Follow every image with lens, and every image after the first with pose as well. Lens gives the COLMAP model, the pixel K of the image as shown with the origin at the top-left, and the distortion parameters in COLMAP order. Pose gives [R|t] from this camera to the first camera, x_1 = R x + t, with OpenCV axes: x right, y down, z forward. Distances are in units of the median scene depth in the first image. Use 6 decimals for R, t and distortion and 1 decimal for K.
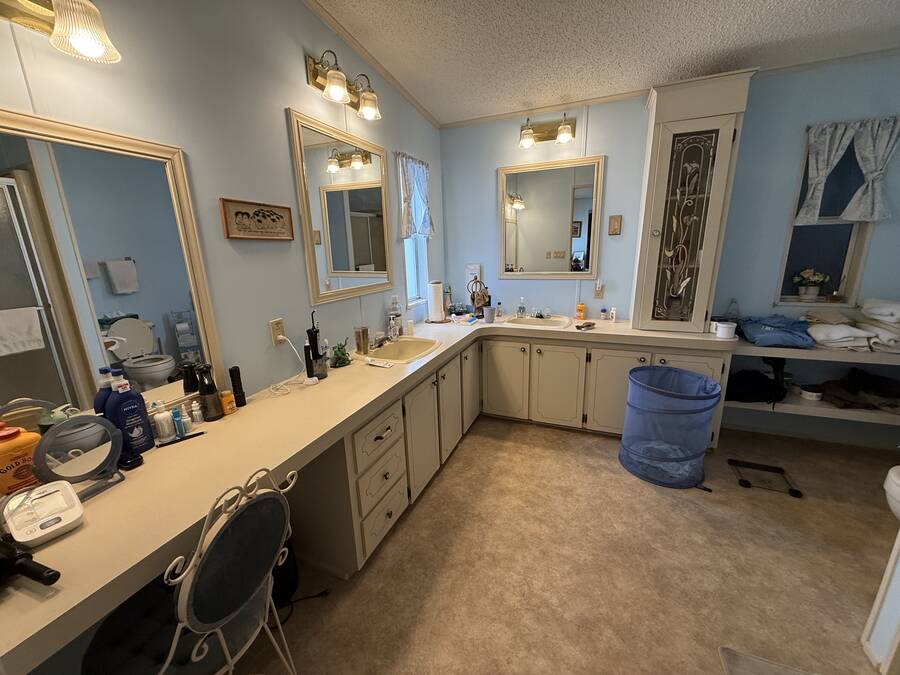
lens RADIAL K [[359.8, 0, 447.8], [0, 359.8, 337.1], [0, 0, 1]] dist [0.001710, -0.001035]
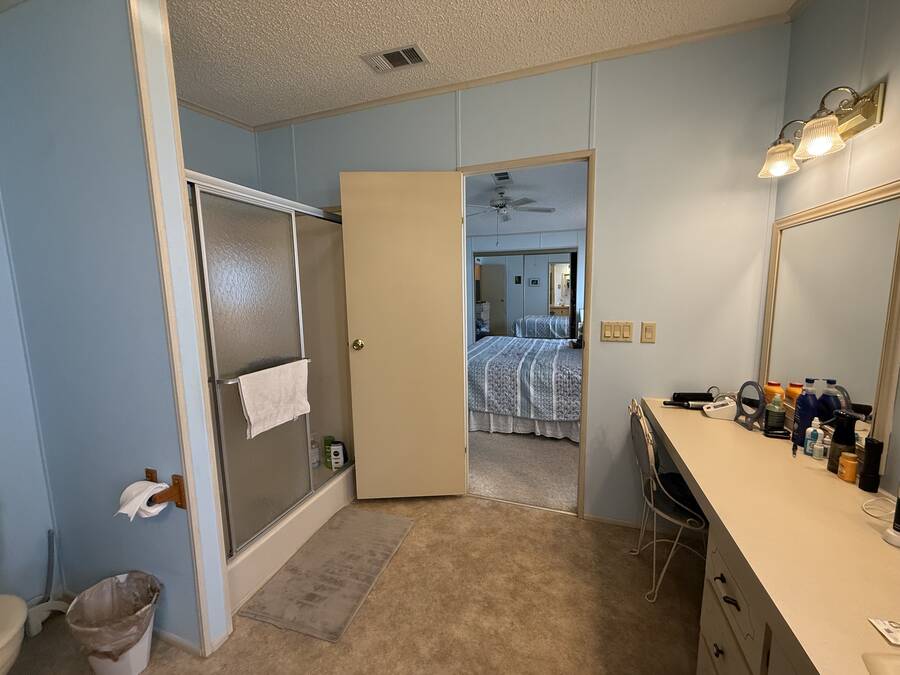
lens RADIAL K [[359.8, 0, 450.6], [0, 359.8, 337.0], [0, 0, 1]] dist [0.001710, -0.001035]
pose [[-0.996600, 0.057943, -0.058568, 0.375504], [0.032541, 0.929932, 0.366290, -0.468136], [0.075689, 0.363139, -0.928656, 1.680509]]
